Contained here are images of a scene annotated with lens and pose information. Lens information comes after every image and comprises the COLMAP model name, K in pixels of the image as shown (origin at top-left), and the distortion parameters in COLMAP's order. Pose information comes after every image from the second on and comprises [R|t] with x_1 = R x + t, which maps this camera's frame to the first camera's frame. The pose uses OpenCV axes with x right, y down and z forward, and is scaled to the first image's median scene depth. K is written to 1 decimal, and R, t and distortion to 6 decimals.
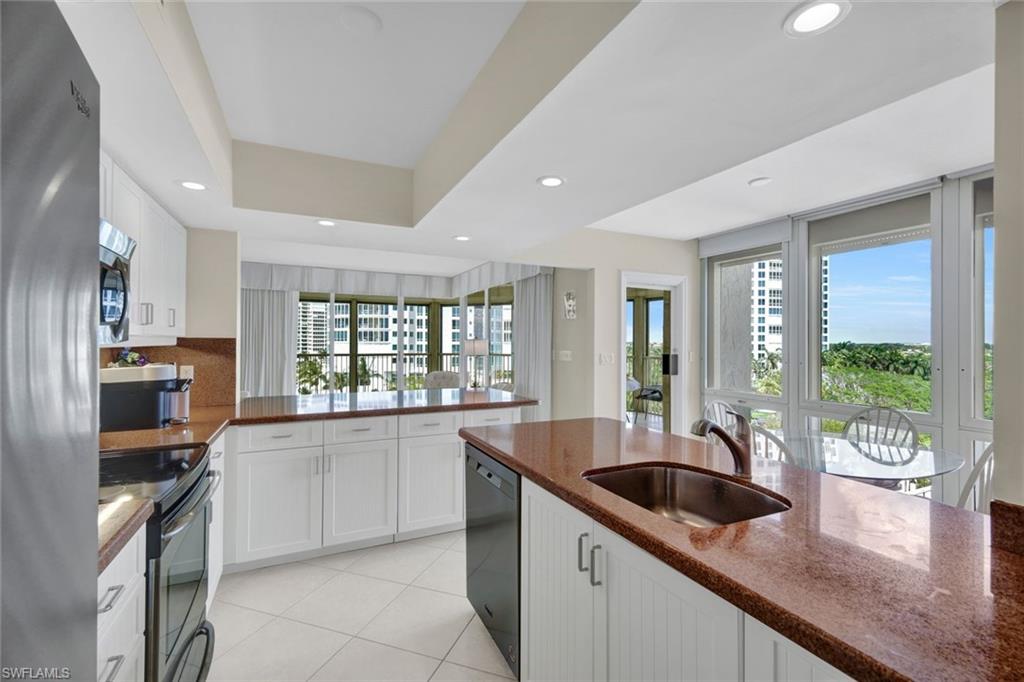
lens RADIAL K [[445.3, 0, 514.7], [0, 445.3, 347.5], [0, 0, 1]] dist [-0.002266, -0.000397]
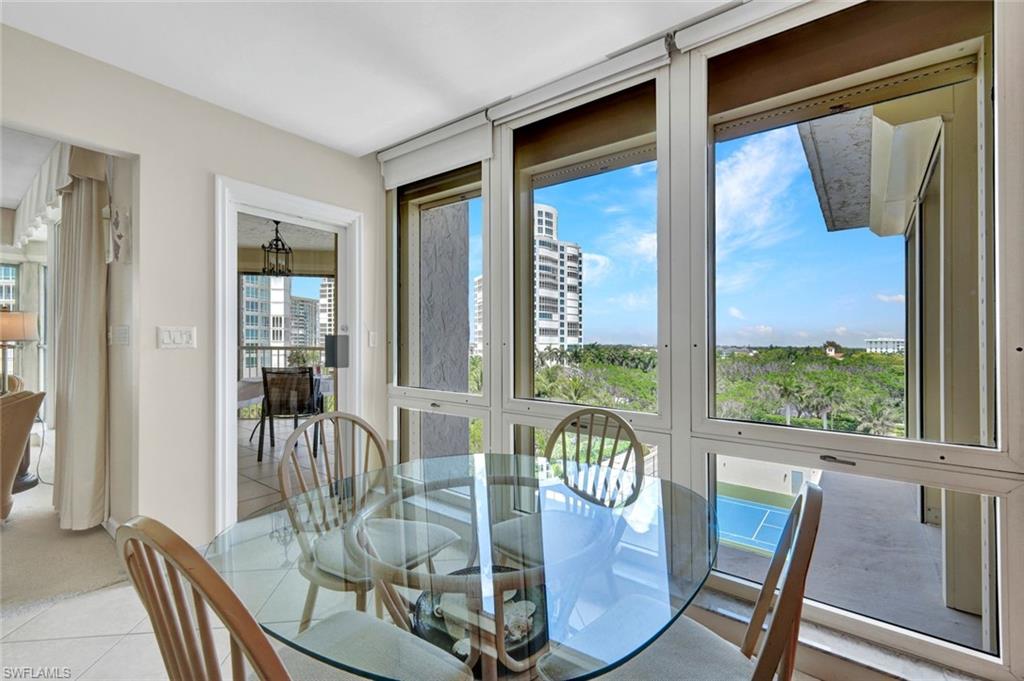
lens RADIAL K [[445.3, 0, 514.2], [0, 445.3, 340.4], [0, 0, 1]] dist [-0.002266, -0.000397]
pose [[0.895453, 0.007098, 0.445099, 0.305891], [0.000144, 0.999868, -0.016235, 0.035078], [-0.445156, 0.014602, 0.895334, 0.339106]]
